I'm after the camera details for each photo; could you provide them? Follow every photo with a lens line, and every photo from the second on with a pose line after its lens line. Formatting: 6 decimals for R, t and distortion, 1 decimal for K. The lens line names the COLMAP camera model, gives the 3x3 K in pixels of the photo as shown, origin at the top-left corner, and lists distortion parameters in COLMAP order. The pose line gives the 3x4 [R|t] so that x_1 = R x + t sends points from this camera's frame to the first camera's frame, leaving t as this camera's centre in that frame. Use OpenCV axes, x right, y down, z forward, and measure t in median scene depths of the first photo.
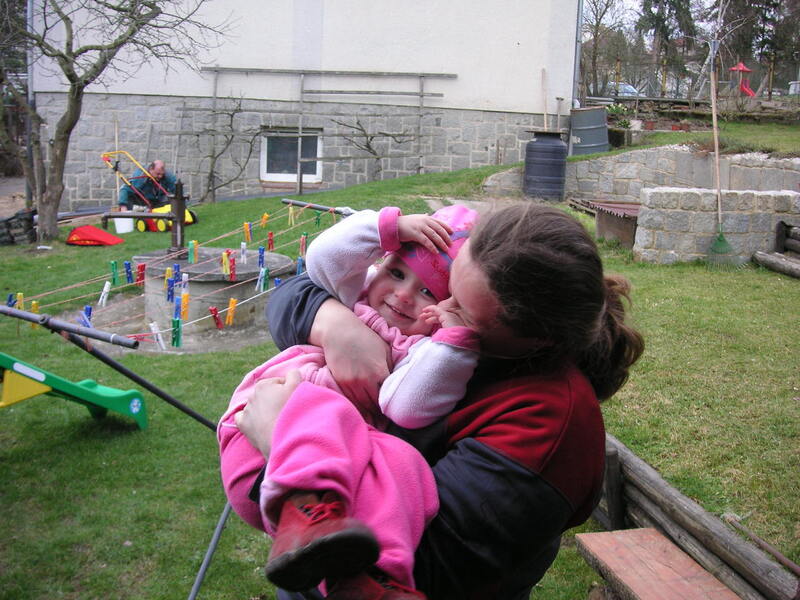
lens RADIAL K [[861.4, 0, 403.2], [0, 861.4, 302.0], [0, 0, 1]] dist [-0.160690, 0.000000]
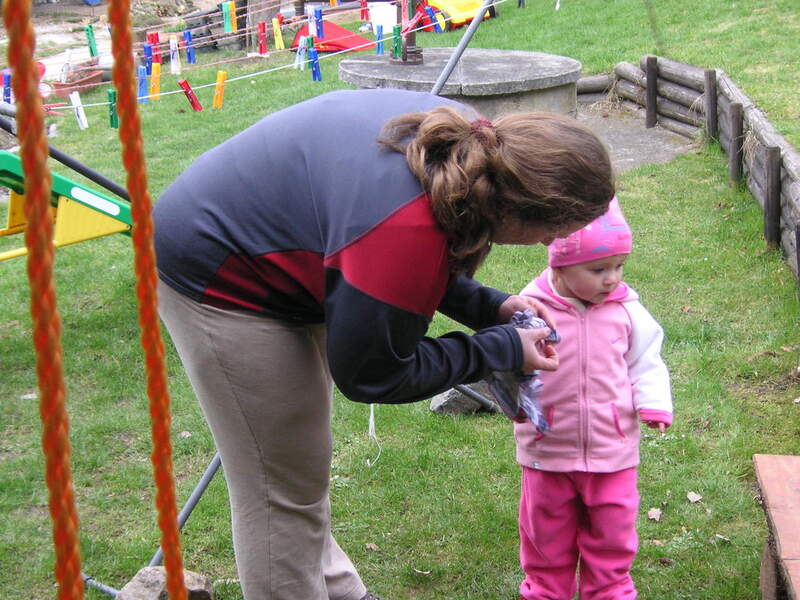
lens RADIAL K [[1401.9, 0, 400.4], [0, 1401.9, 300.7], [0, 0, 1]] dist [-0.061025, 0.000000]
pose [[0.931348, 0.053836, -0.360128, 0.133746], [-0.018831, 0.994808, 0.100015, 0.024130], [0.363643, -0.086367, 0.927526, -0.021759]]
